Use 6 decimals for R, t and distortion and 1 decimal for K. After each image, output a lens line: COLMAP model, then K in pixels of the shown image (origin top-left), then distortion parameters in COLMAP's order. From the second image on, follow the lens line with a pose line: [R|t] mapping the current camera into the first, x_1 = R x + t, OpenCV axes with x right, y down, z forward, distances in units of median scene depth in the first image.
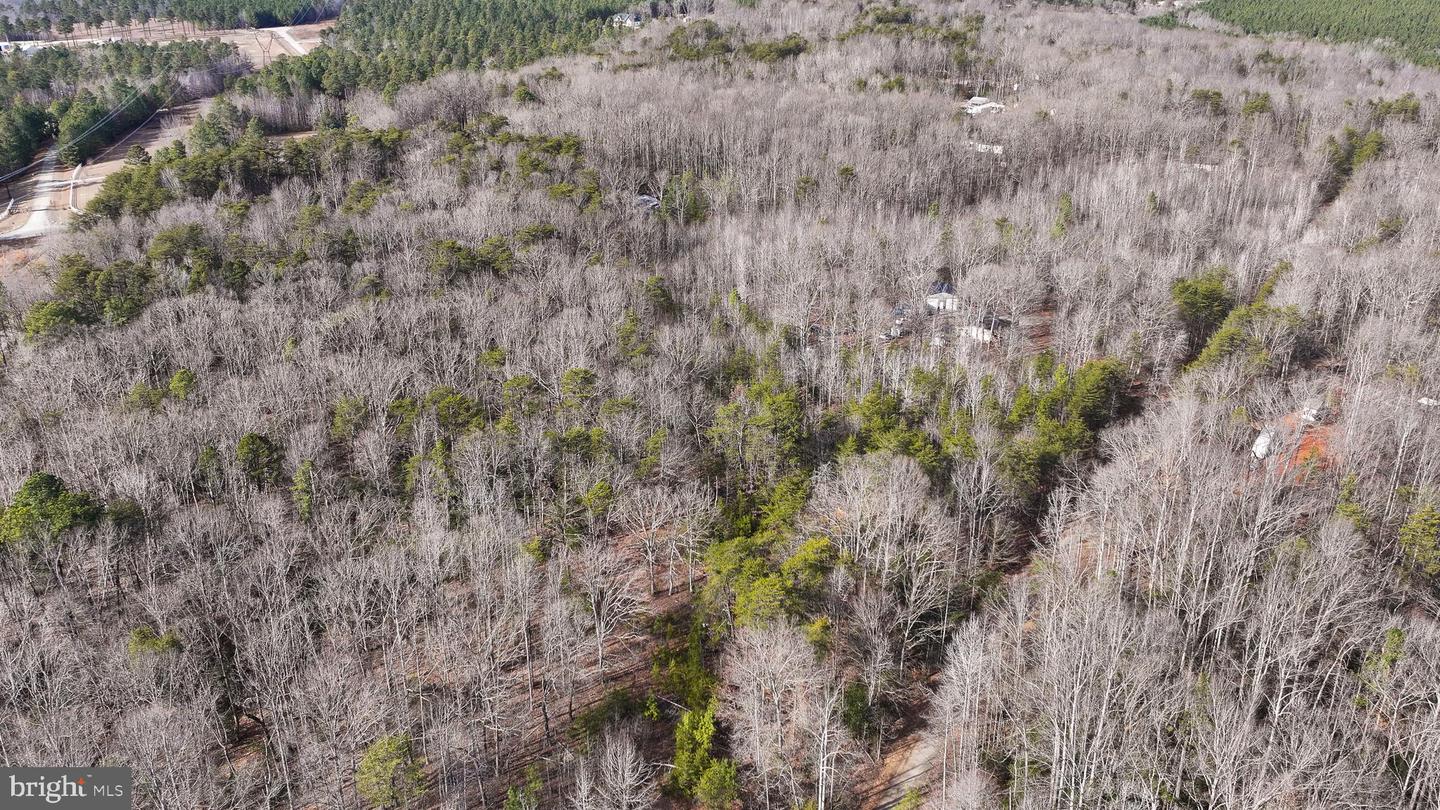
lens RADIAL K [[1187.8, 0, 718.0], [0, 1187.8, 410.9], [0, 0, 1]] dist [0.010640, -0.008804]
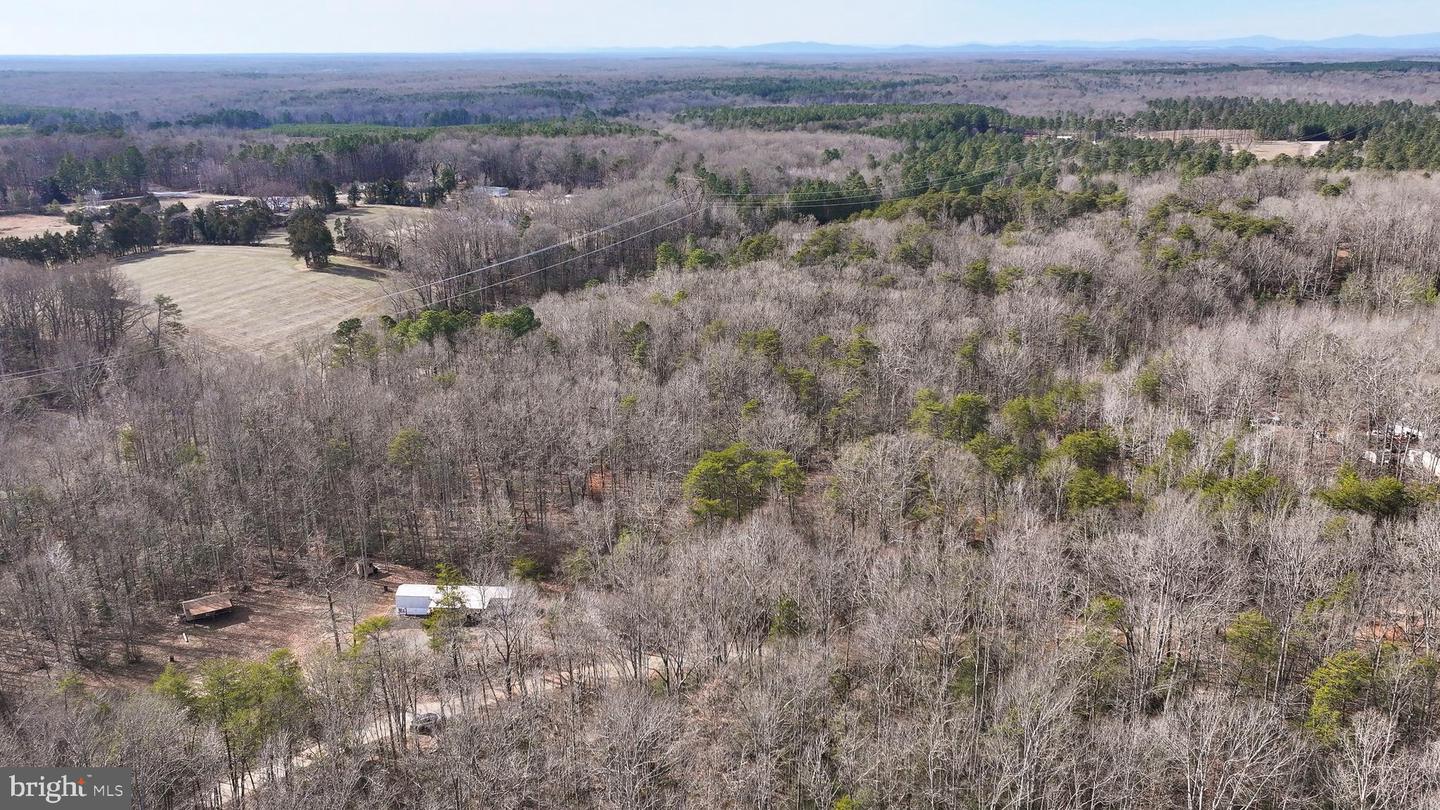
lens RADIAL K [[1187.8, 0, 709.4], [0, 1187.8, 400.2], [0, 0, 1]] dist [0.010640, -0.008804]
pose [[0.588615, 0.228179, -0.775543, 0.409202], [-0.313342, 0.948741, 0.041318, 0.013110], [0.745217, 0.218690, 0.629941, 0.084612]]
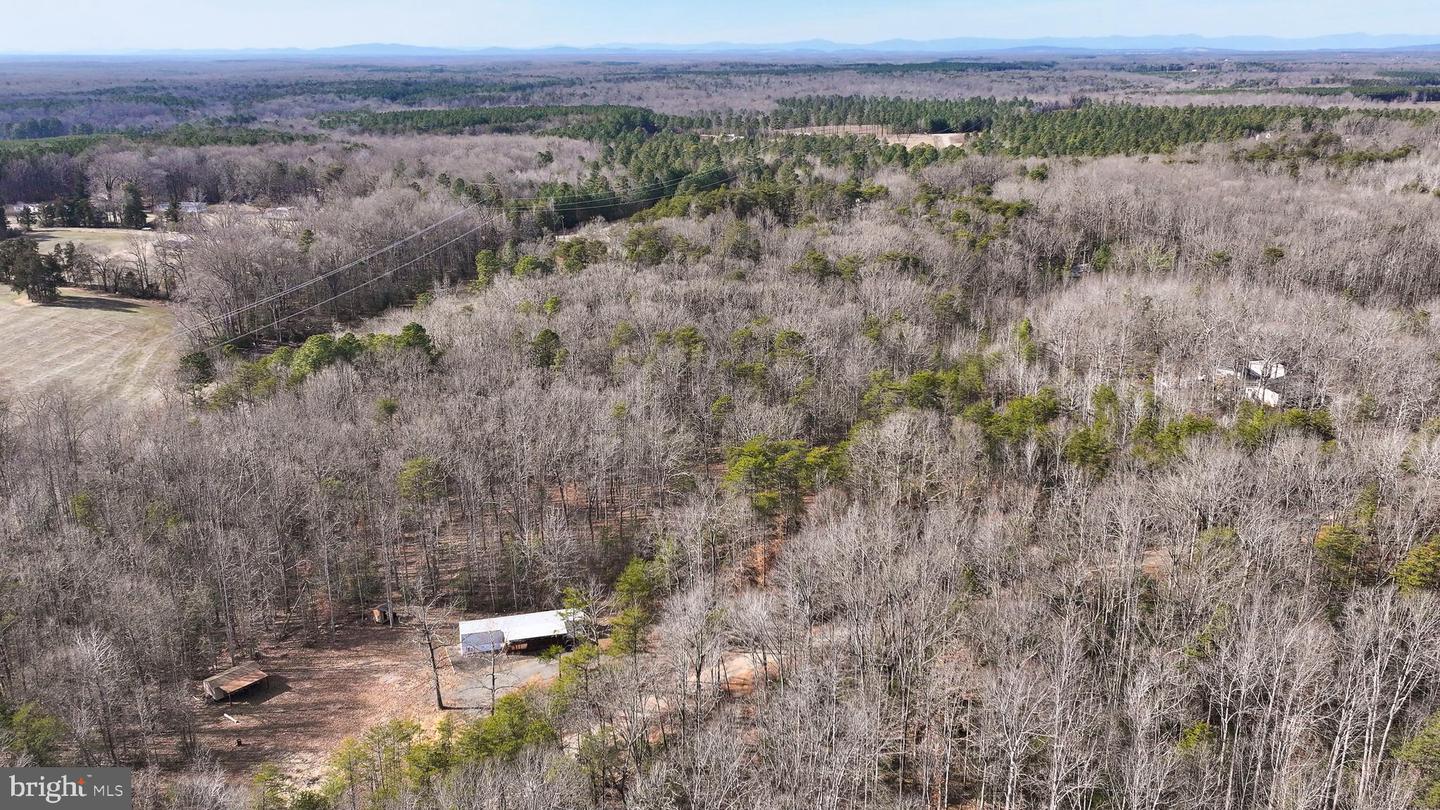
lens RADIAL K [[1187.8, 0, 717.1], [0, 1187.8, 405.5], [0, 0, 1]] dist [0.010640, -0.008804]
pose [[0.821052, 0.162073, -0.547362, 0.286812], [-0.220798, 0.974385, -0.042687, 0.062825], [0.526423, 0.155905, 0.835806, -0.032523]]
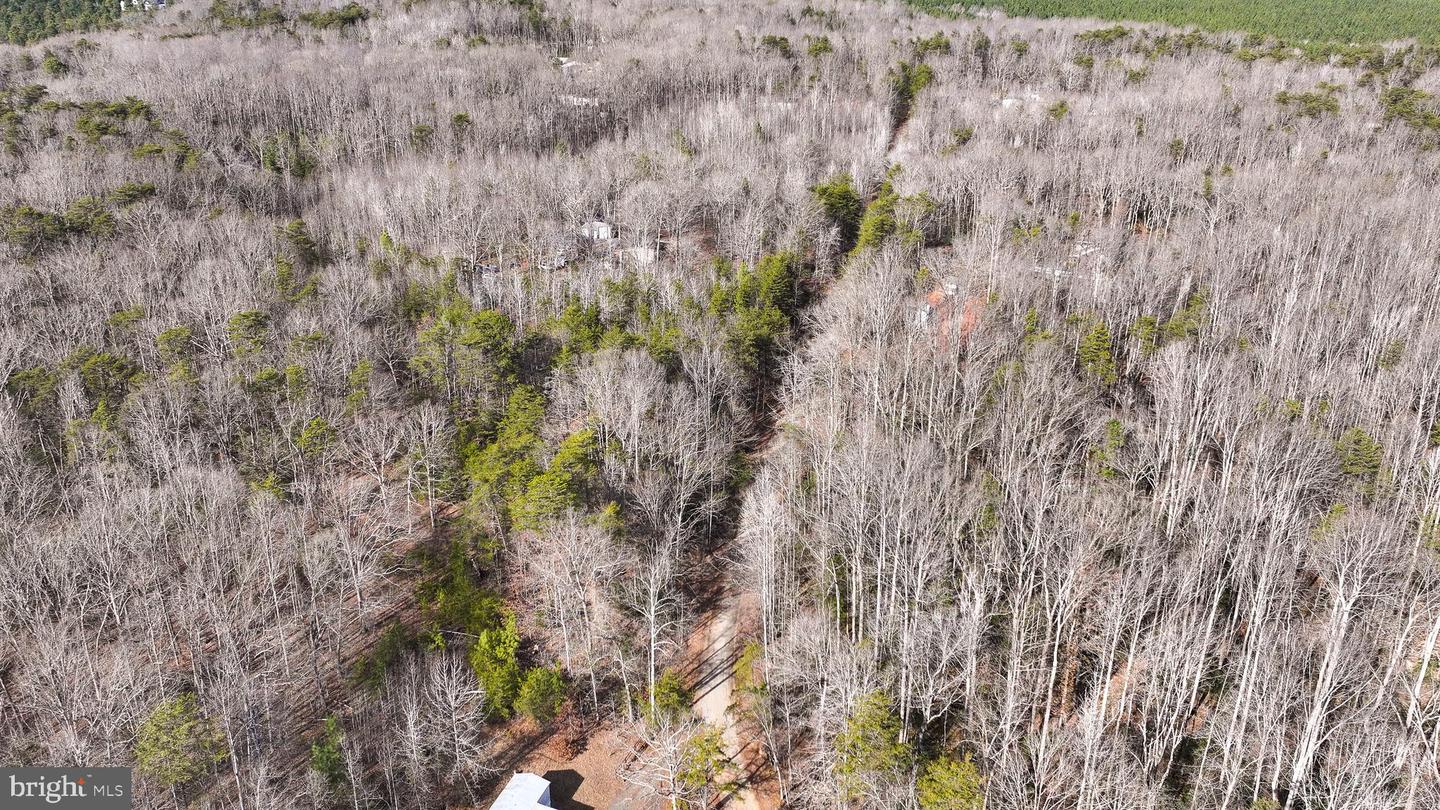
lens RADIAL K [[1187.8, 0, 725.9], [0, 1187.8, 409.1], [0, 0, 1]] dist [0.010640, -0.008804]
pose [[0.927801, -0.142962, 0.344597, -0.057891], [0.142787, 0.989411, 0.026032, 0.035980], [-0.344670, 0.025051, 0.938390, 0.032453]]
